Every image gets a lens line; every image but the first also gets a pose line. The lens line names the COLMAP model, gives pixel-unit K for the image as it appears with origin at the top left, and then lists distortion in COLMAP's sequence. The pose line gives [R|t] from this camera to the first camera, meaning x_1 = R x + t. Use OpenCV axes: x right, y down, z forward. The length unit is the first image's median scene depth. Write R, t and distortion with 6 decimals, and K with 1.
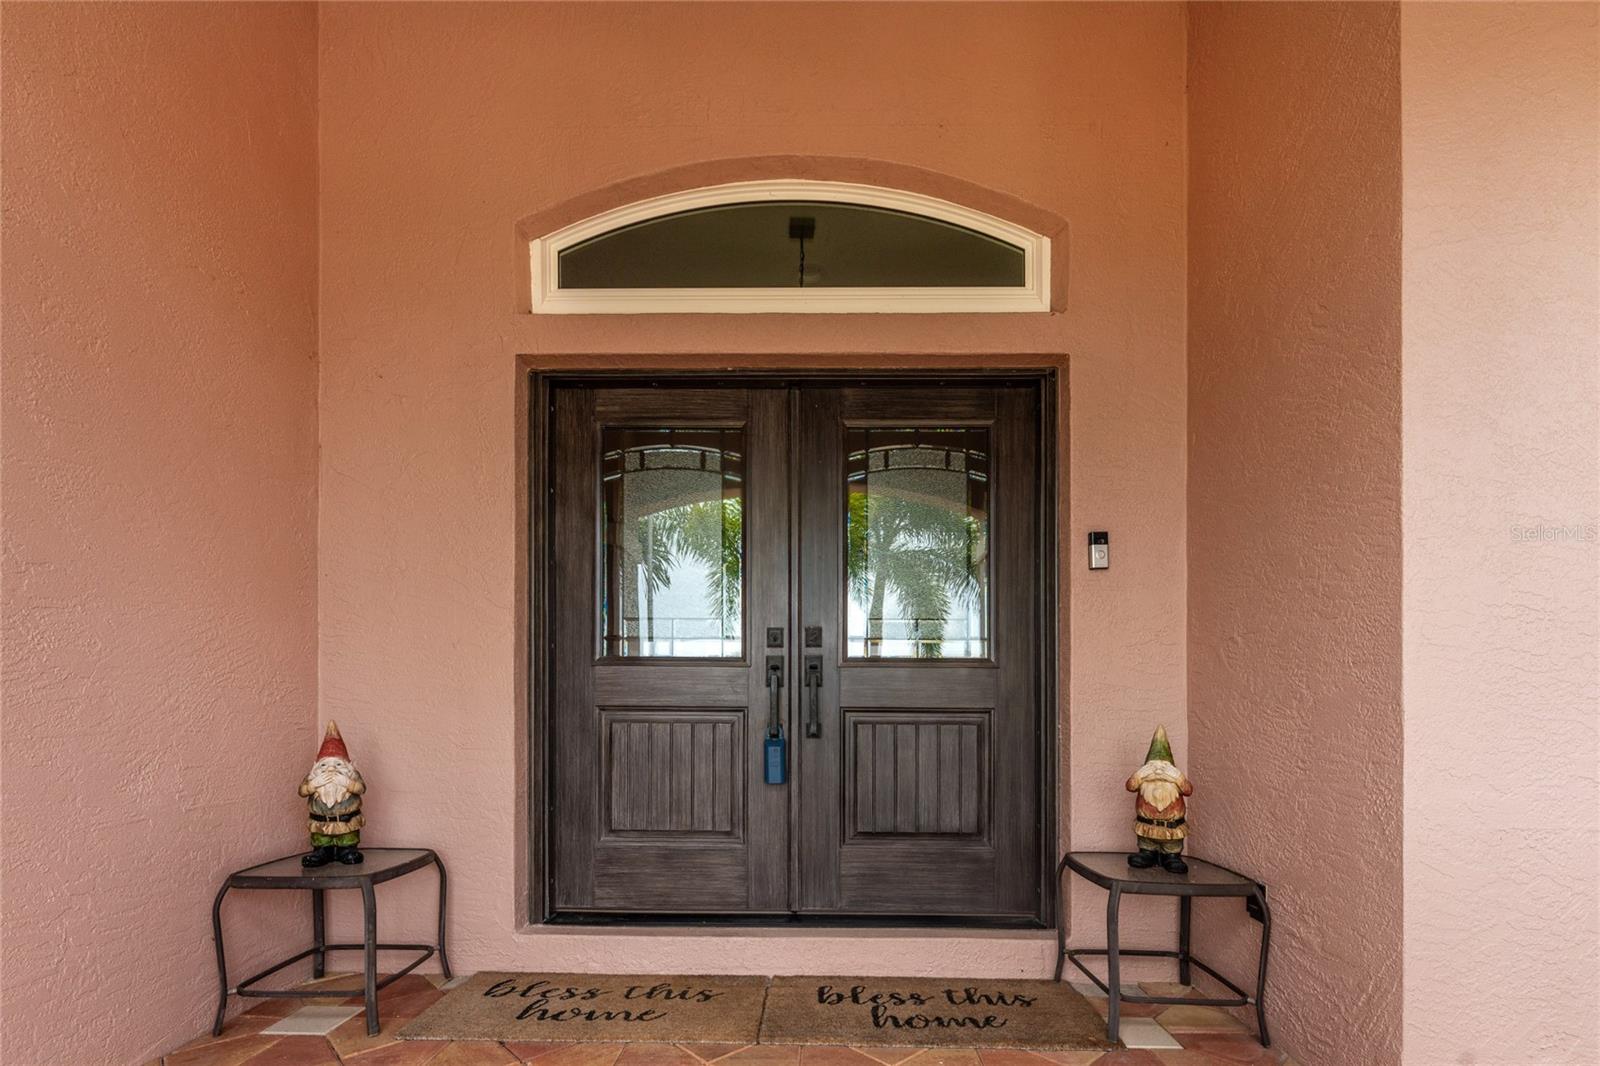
lens RADIAL K [[703.7, 0, 803.7], [0, 703.7, 713.9], [0, 0, 1]] dist [0.000932, -0.000061]
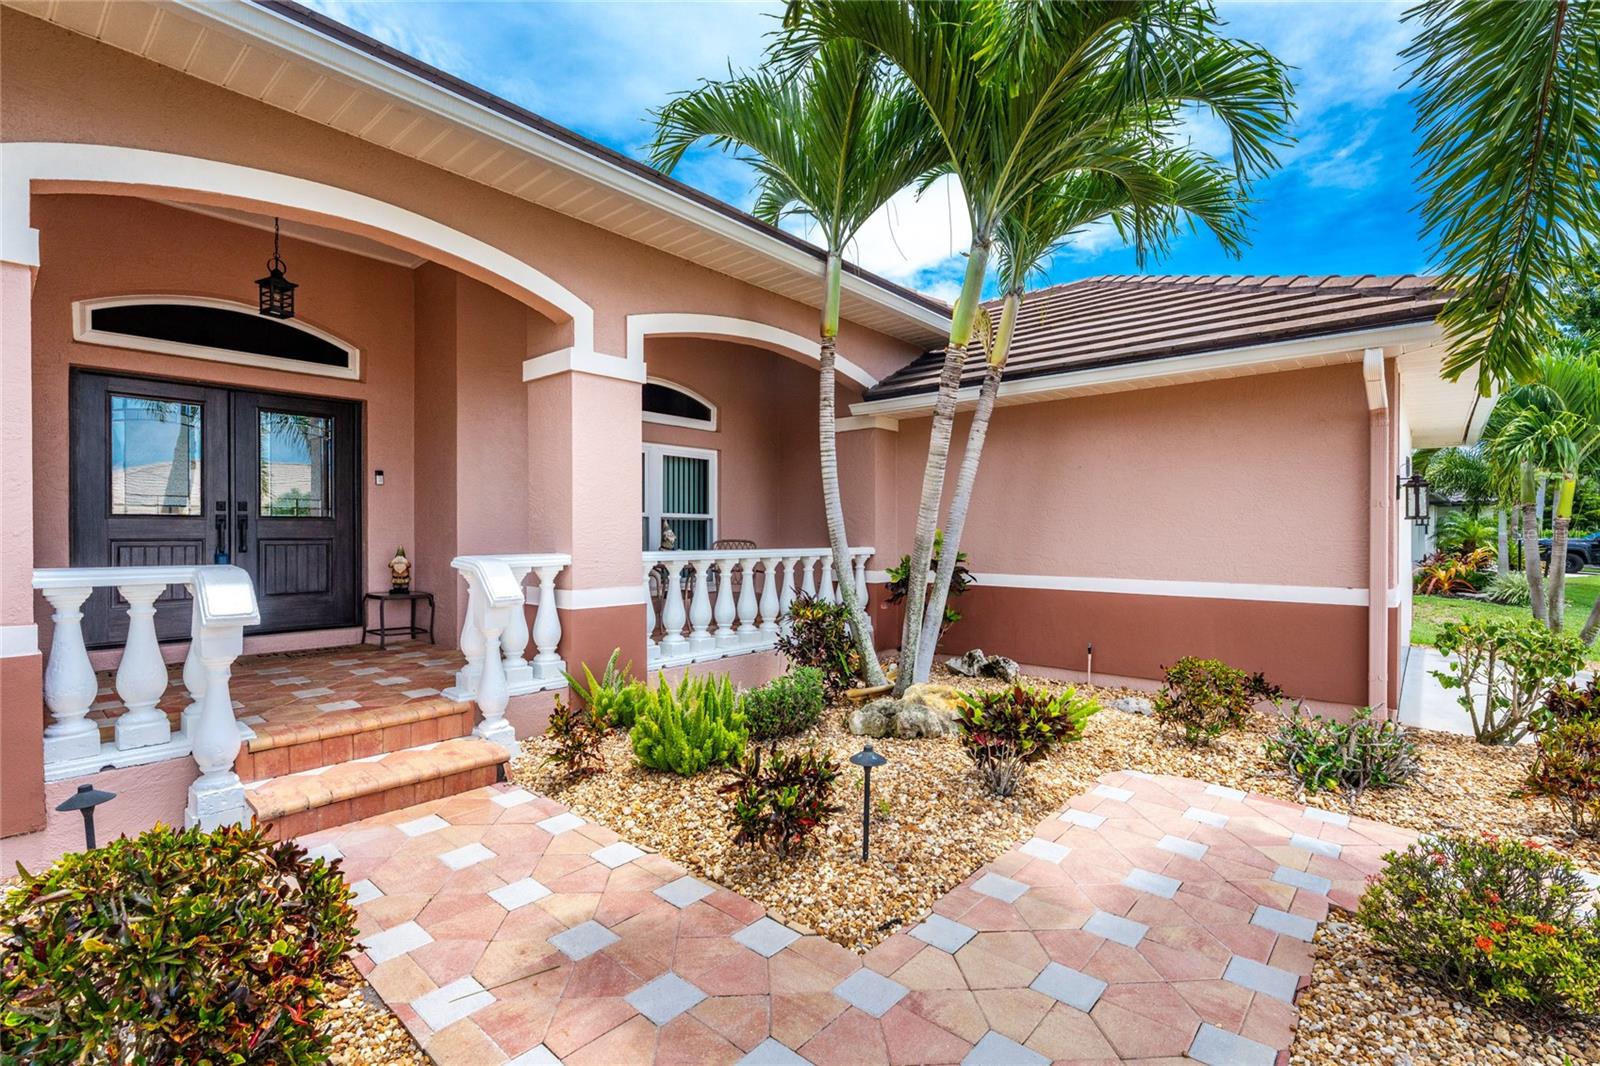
lens RADIAL K [[722.2, 0, 760.0], [0, 722.2, 528.8], [0, 0, 1]] dist [-0.000449, -0.000188]
pose [[0.666857, -0.002228, 0.745182, -0.598660], [0.001703, 0.999997, 0.001466, -0.040793], [-0.745184, 0.000291, 0.666859, -1.730020]]
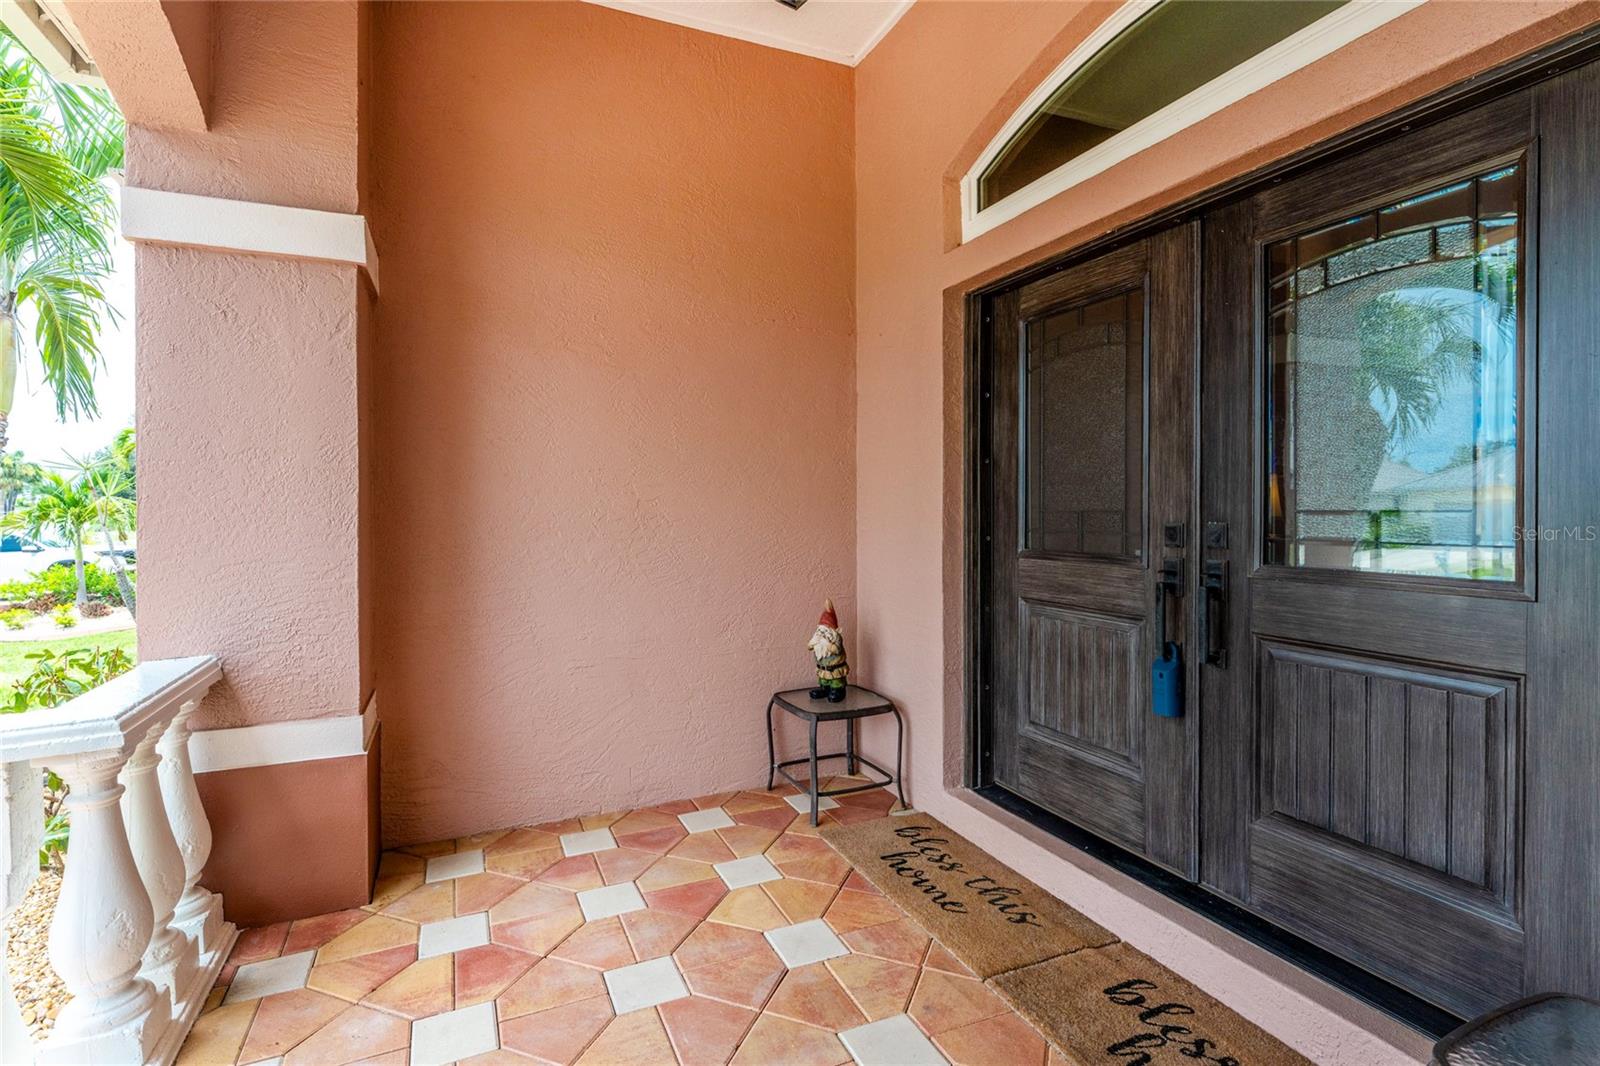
lens RADIAL K [[749.7, 0, 793.7], [0, 749.7, 520.1], [0, 0, 1]] dist [-0.001121, -0.000772]
pose [[0.421759, 0.007784, -0.906675, 0.572503], [0.002175, 0.999952, 0.009597, -0.138711], [0.906705, -0.006020, 0.421722, 0.244468]]
